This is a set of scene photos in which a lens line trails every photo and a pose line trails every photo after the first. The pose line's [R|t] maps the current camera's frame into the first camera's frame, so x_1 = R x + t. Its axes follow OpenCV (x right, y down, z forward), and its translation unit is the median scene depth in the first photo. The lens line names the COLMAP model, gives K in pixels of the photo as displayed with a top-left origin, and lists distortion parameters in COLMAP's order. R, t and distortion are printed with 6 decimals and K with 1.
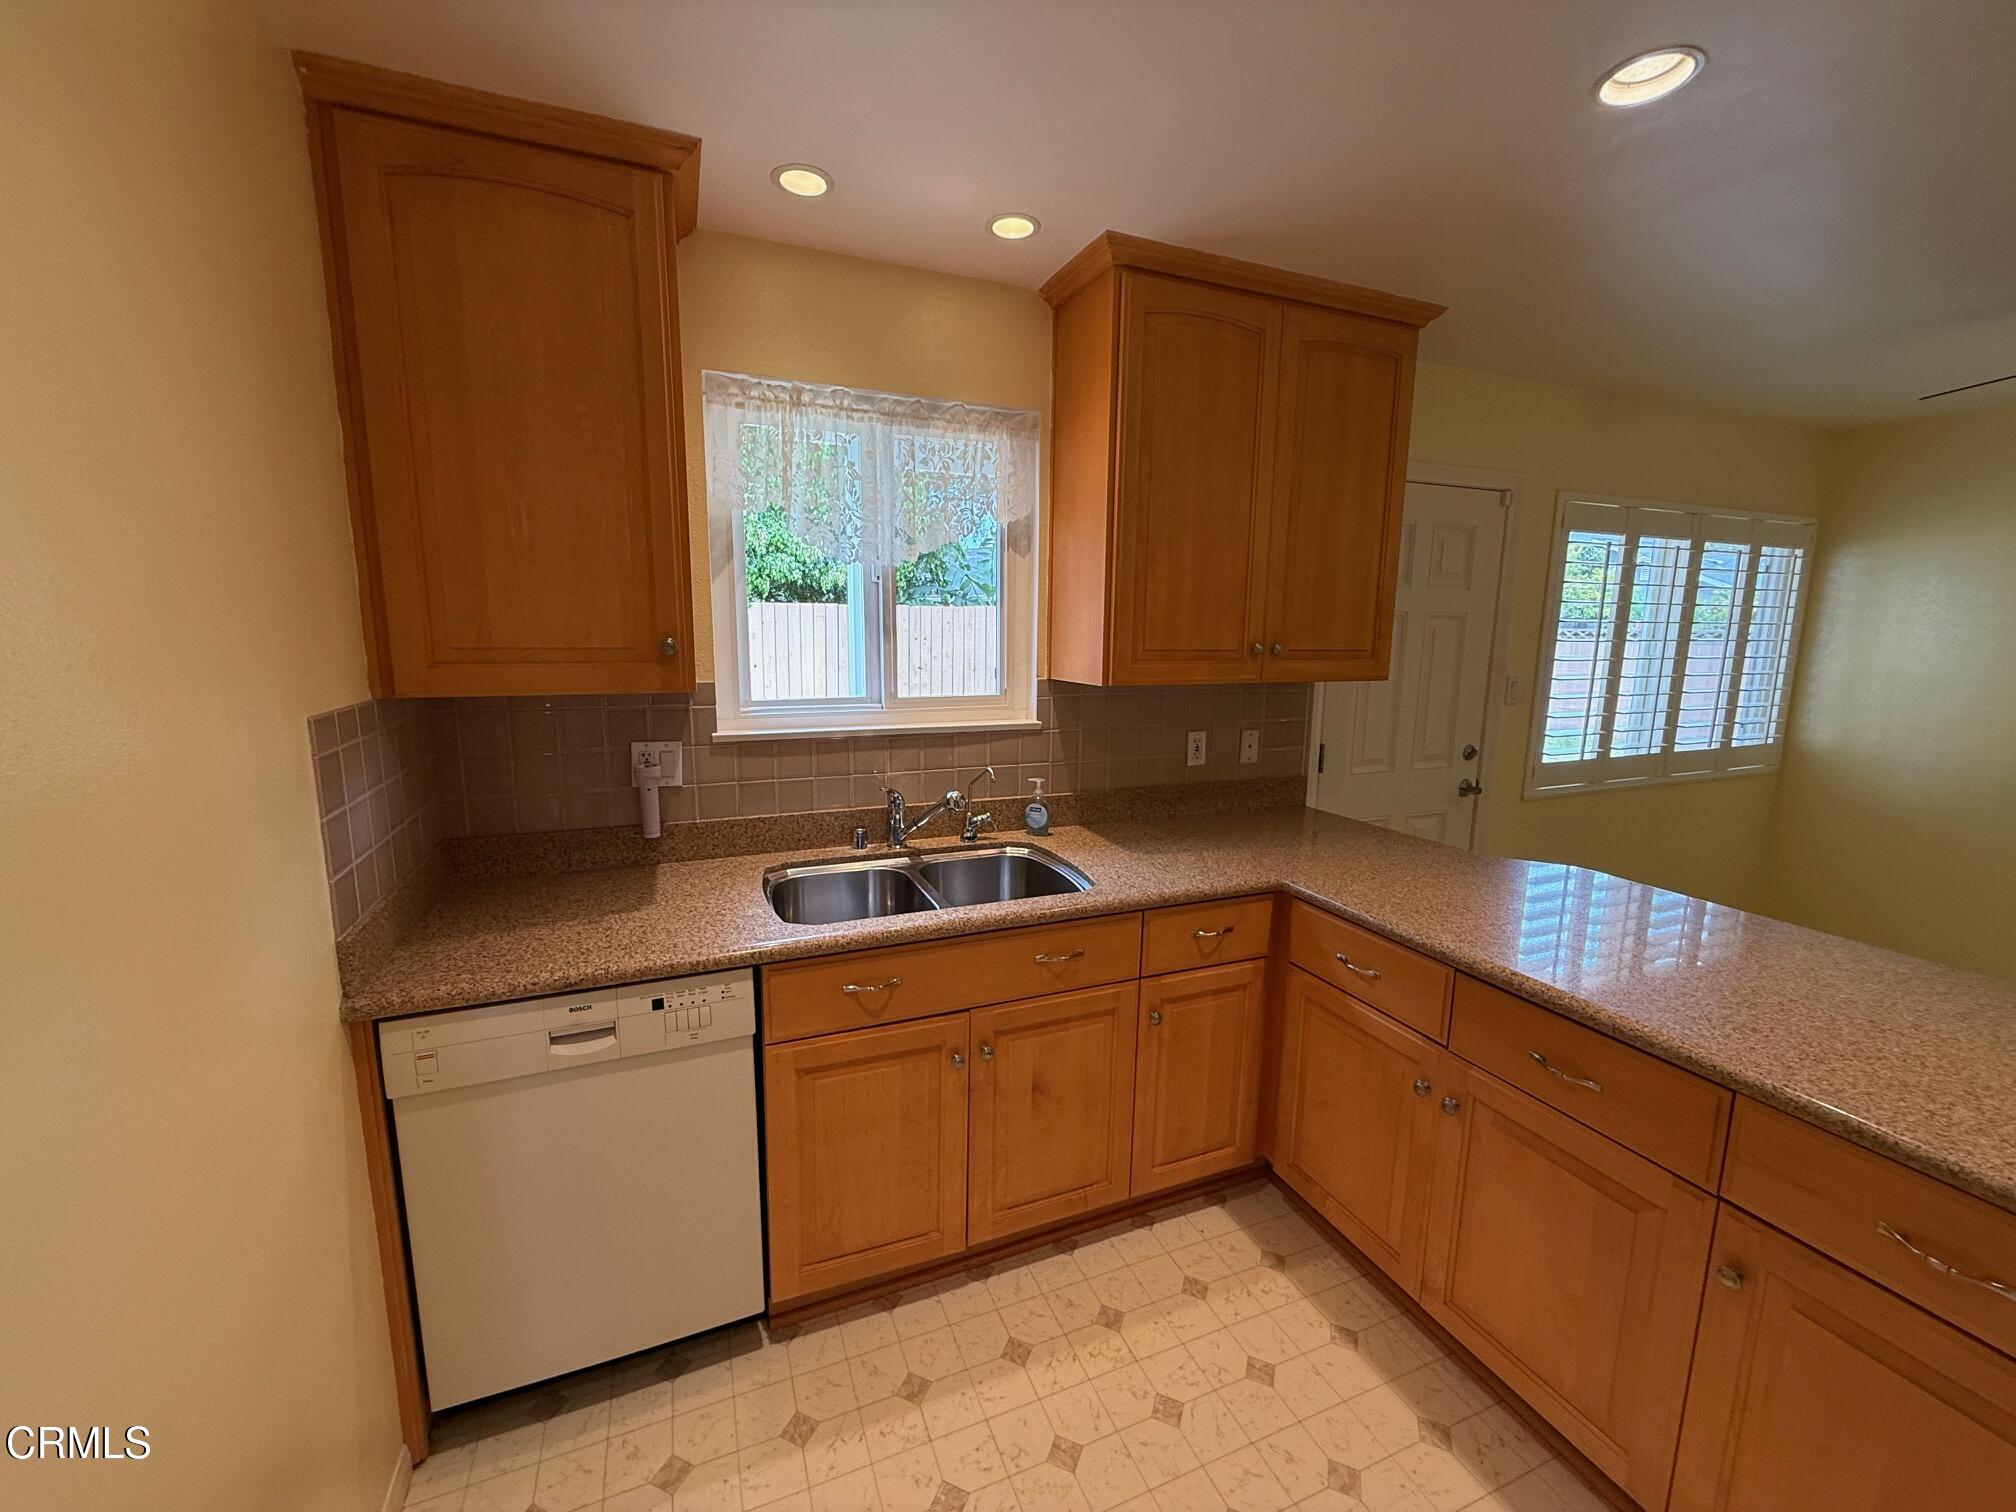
lens RADIAL K [[792.4, 0, 1008.0], [0, 792.4, 756.0], [0, 0, 1]] dist [0.000324, -0.000569]
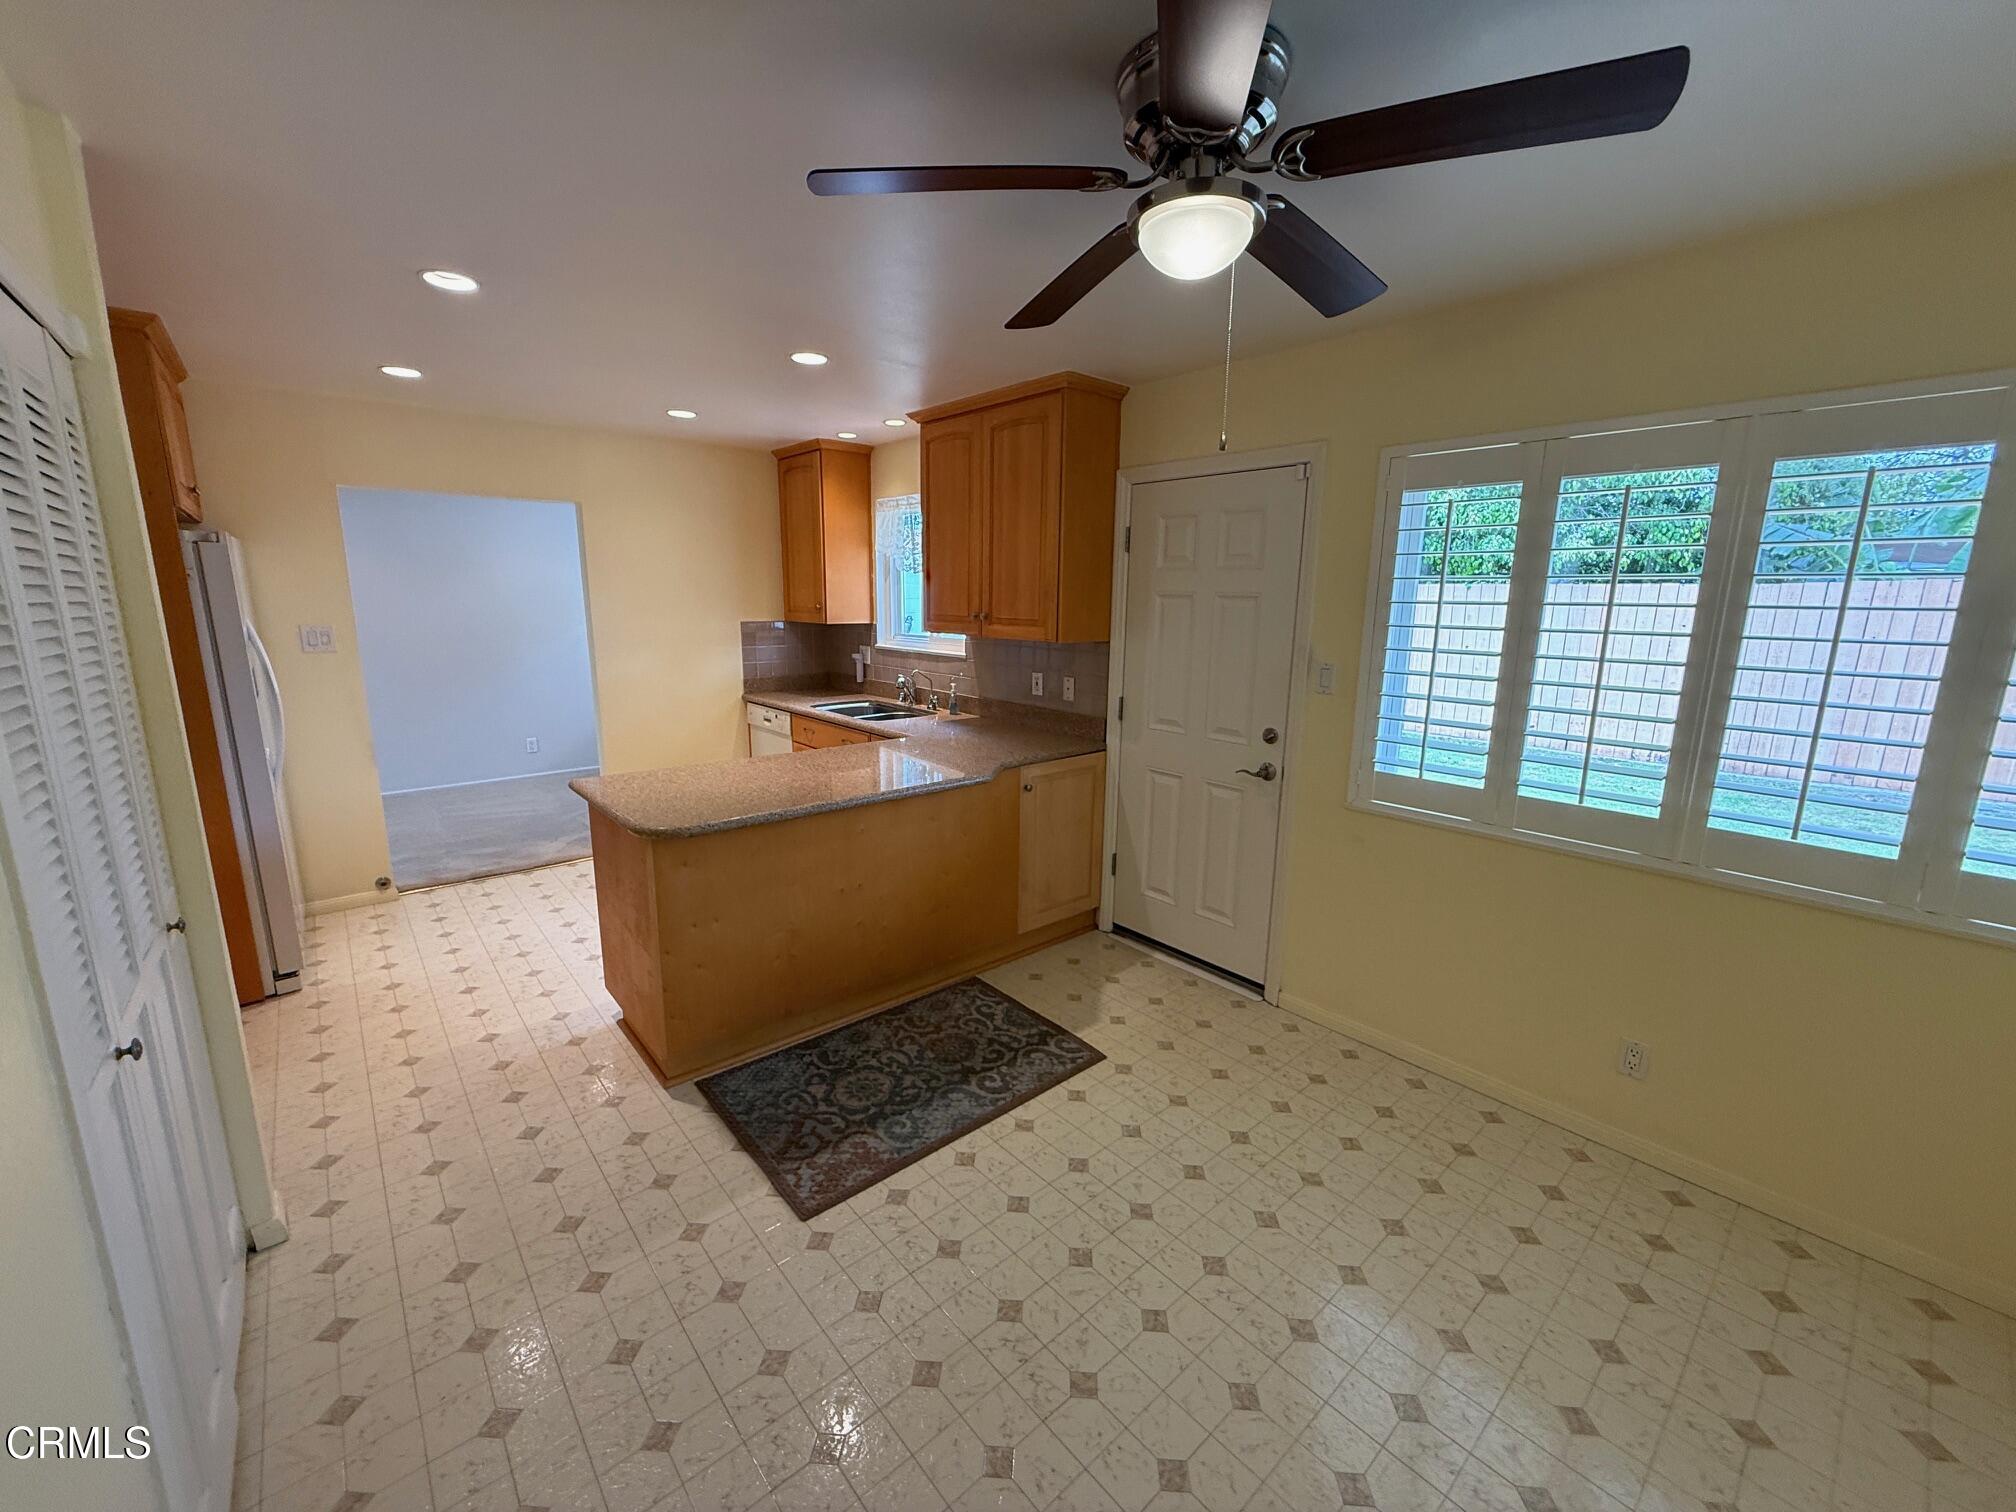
lens RADIAL K [[792.4, 0, 1008.0], [0, 792.4, 756.0], [0, 0, 1]] dist [0.000324, -0.000569]
pose [[0.332945, 0.176160, -0.926345, 1.594875], [-0.177999, 0.976474, 0.121717, -0.047532], [0.925994, 0.124363, 0.356469, 0.408629]]
